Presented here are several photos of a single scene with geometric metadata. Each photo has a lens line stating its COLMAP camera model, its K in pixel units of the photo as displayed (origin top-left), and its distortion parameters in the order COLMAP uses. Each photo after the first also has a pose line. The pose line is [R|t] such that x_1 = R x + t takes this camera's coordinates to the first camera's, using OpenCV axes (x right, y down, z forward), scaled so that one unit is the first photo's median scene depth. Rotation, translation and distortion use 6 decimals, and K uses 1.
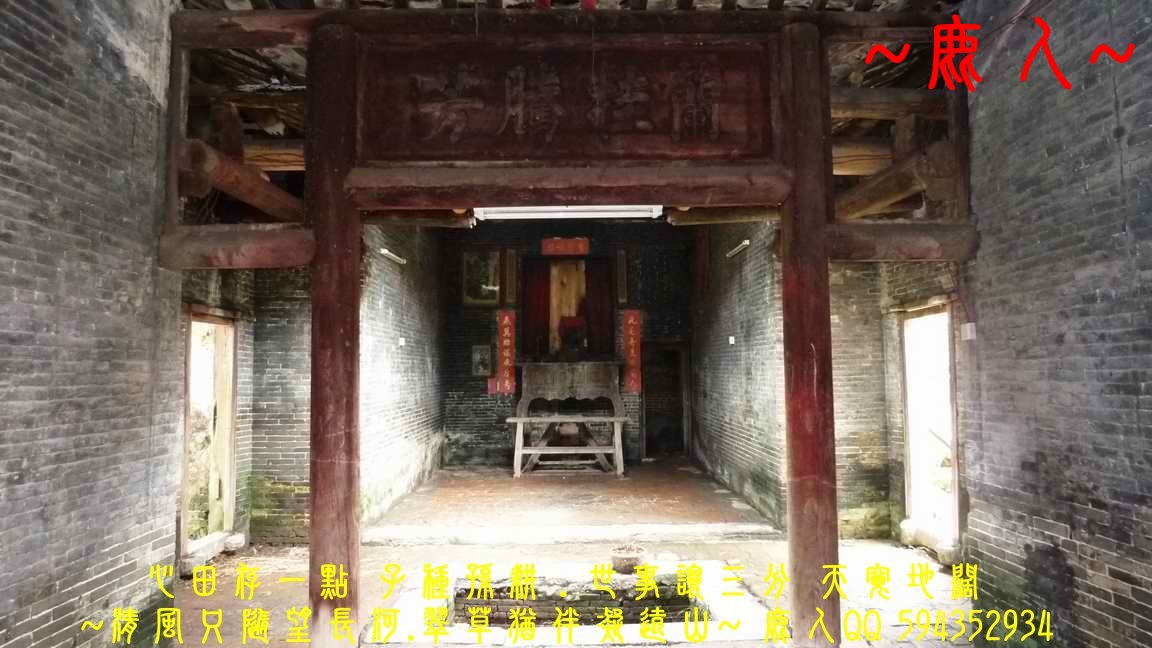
lens RADIAL K [[768.0, 0, 576.0], [0, 768.0, 324.0], [0, 0, 1]] dist [-0.002263, -0.000289]
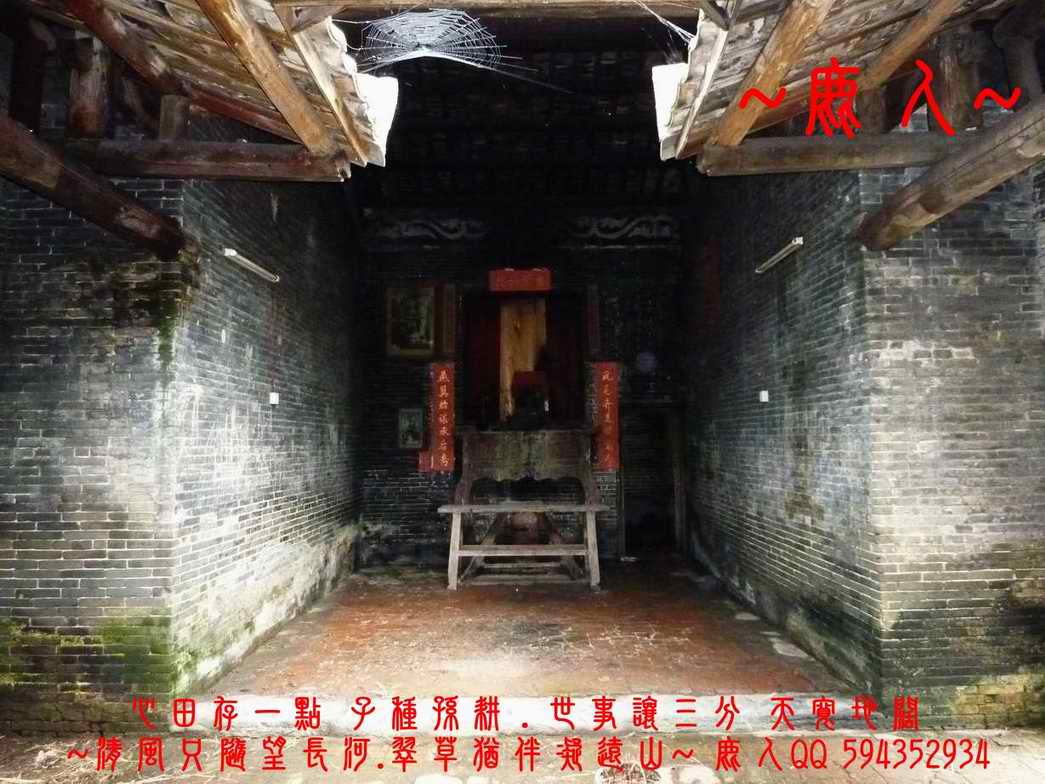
lens RADIAL K [[770.8, 0, 522.5], [0, 770.8, 392.0], [0, 0, 1]] dist [-0.004674, -0.003197]
pose [[0.999867, -0.001541, -0.016213, 0.001376], [0.001459, 0.999986, -0.005065, 0.018796], [0.016220, 0.005041, 0.999856, 0.290972]]
